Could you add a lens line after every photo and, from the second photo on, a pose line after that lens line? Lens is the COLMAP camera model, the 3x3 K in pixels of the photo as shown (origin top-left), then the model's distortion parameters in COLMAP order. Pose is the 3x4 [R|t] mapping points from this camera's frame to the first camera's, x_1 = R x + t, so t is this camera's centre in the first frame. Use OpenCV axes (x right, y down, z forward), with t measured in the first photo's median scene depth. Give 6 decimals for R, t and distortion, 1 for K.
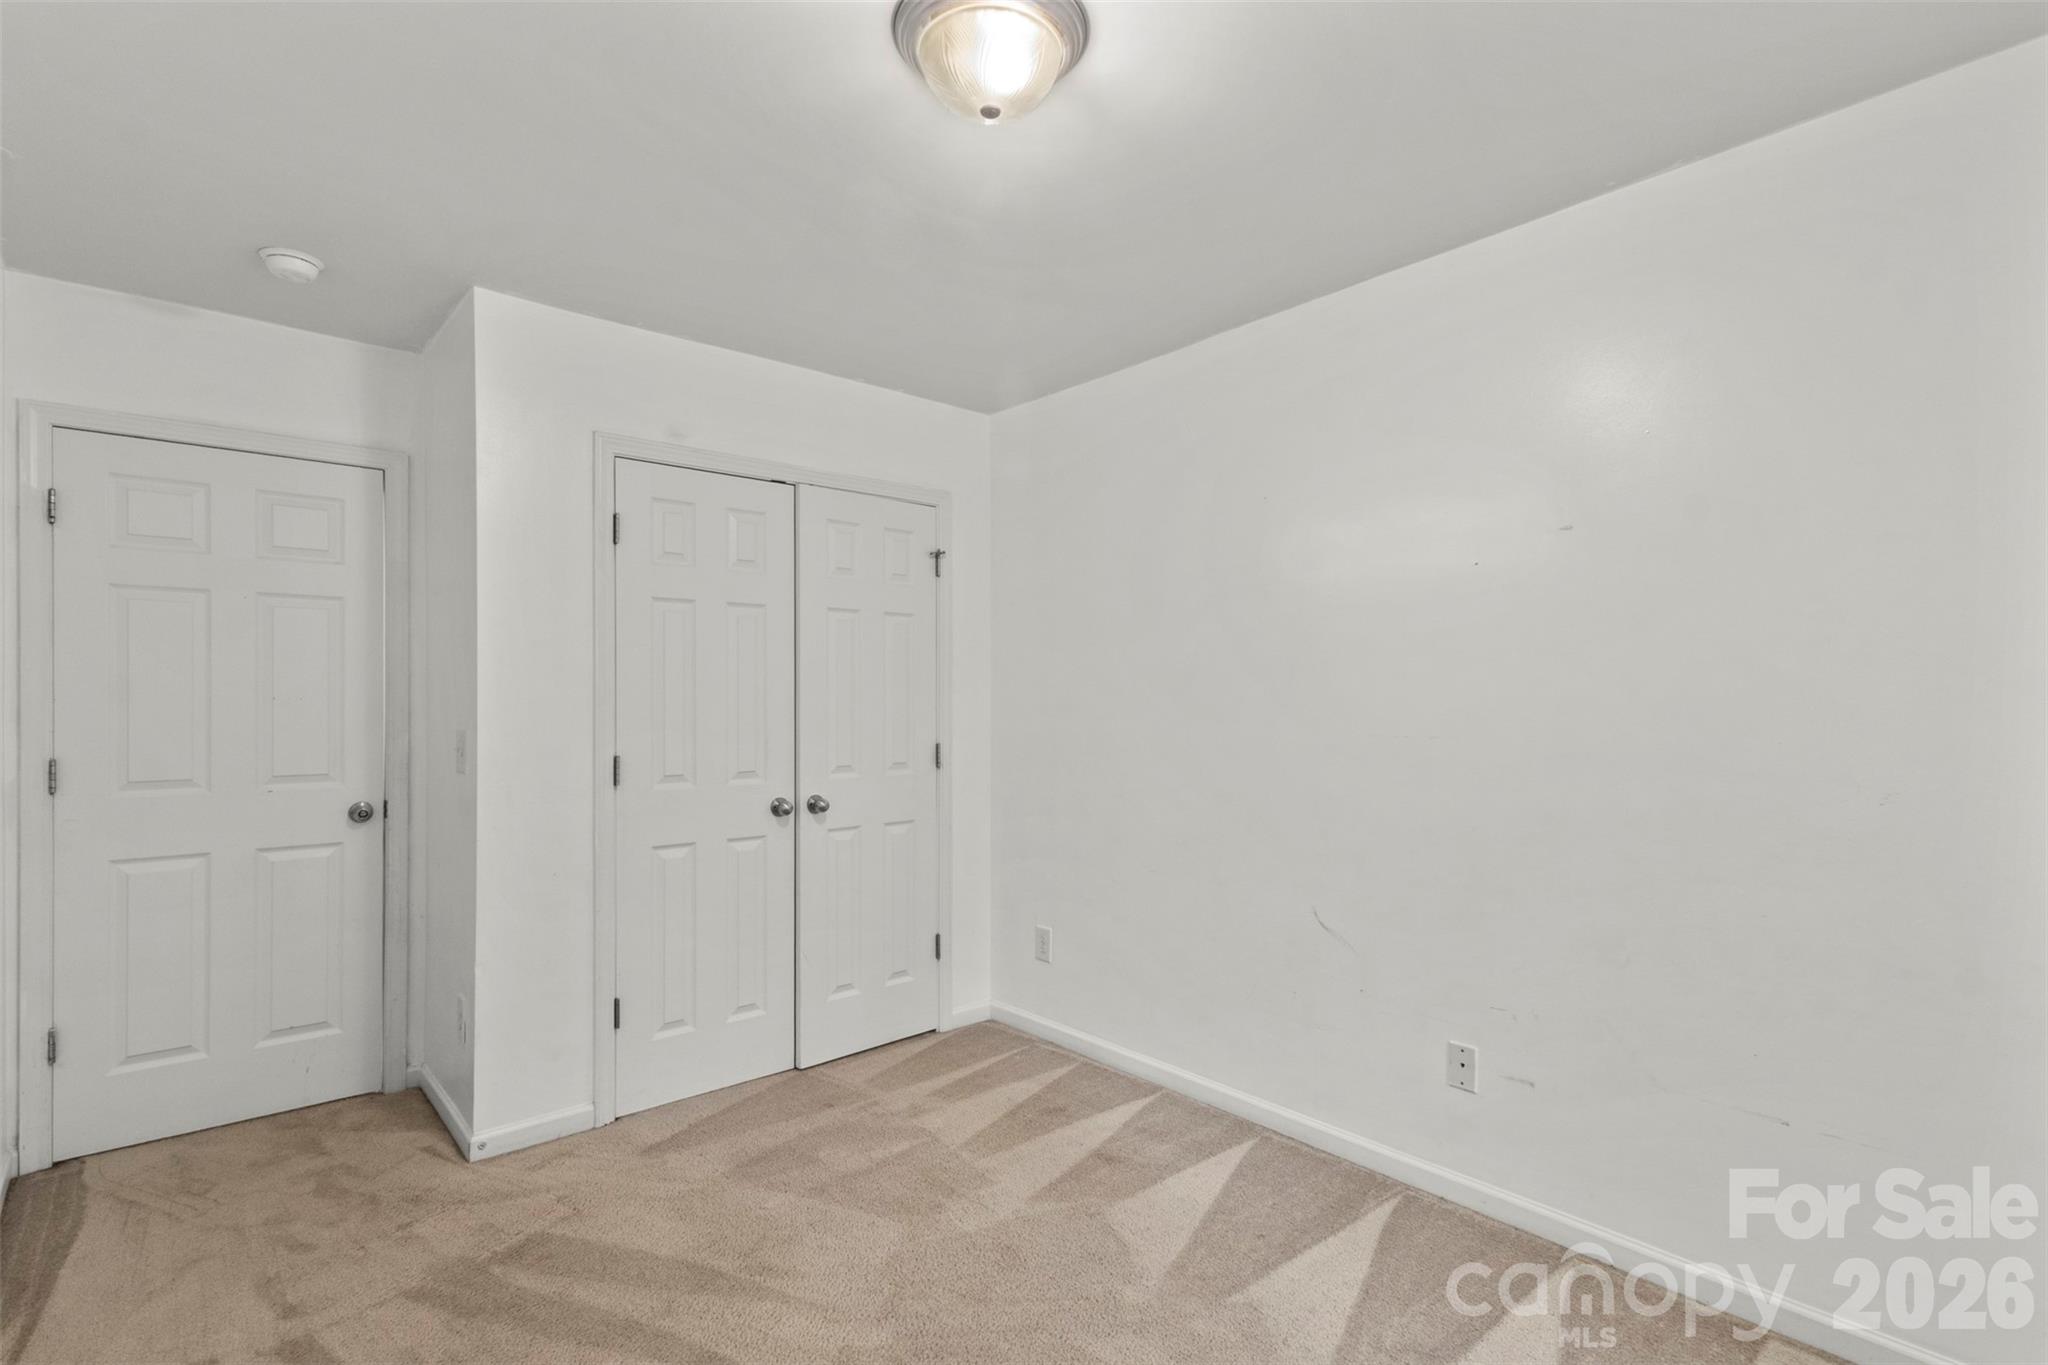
lens RADIAL K [[966.0, 0, 1018.2], [0, 966.0, 682.7], [0, 0, 1]] dist [0.013602, 0.000681]
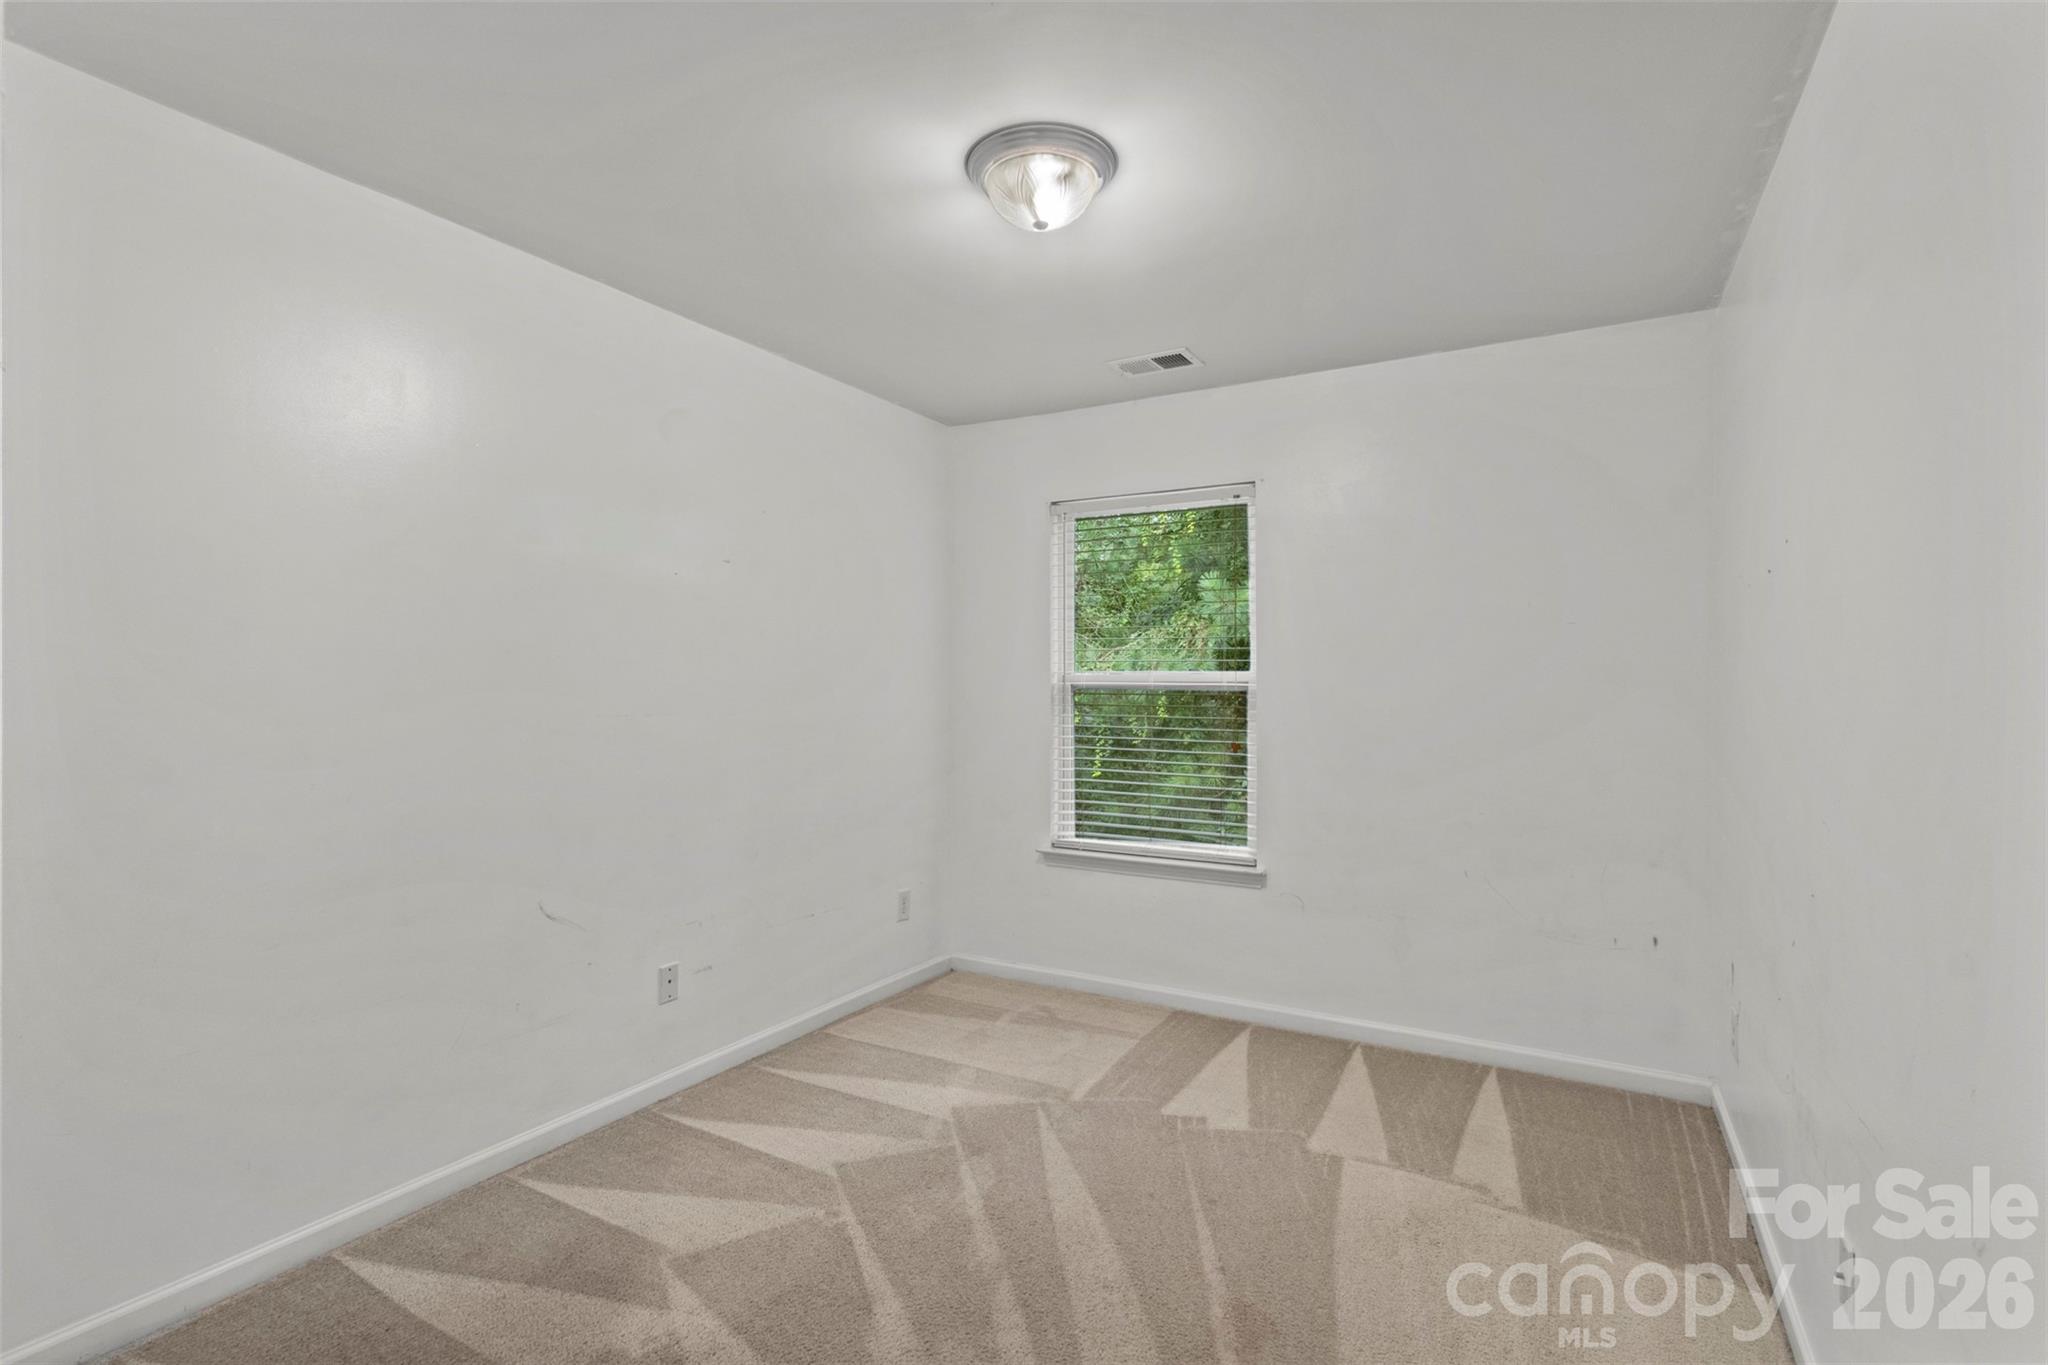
lens RADIAL K [[966.0, 0, 1018.2], [0, 966.0, 682.7], [0, 0, 1]] dist [0.013602, 0.000681]
pose [[-0.330054, 0.004776, 0.943950, -0.843981], [-0.019132, 0.999748, -0.011748, 0.024844], [-0.943768, -0.021937, -0.329879, 1.004161]]
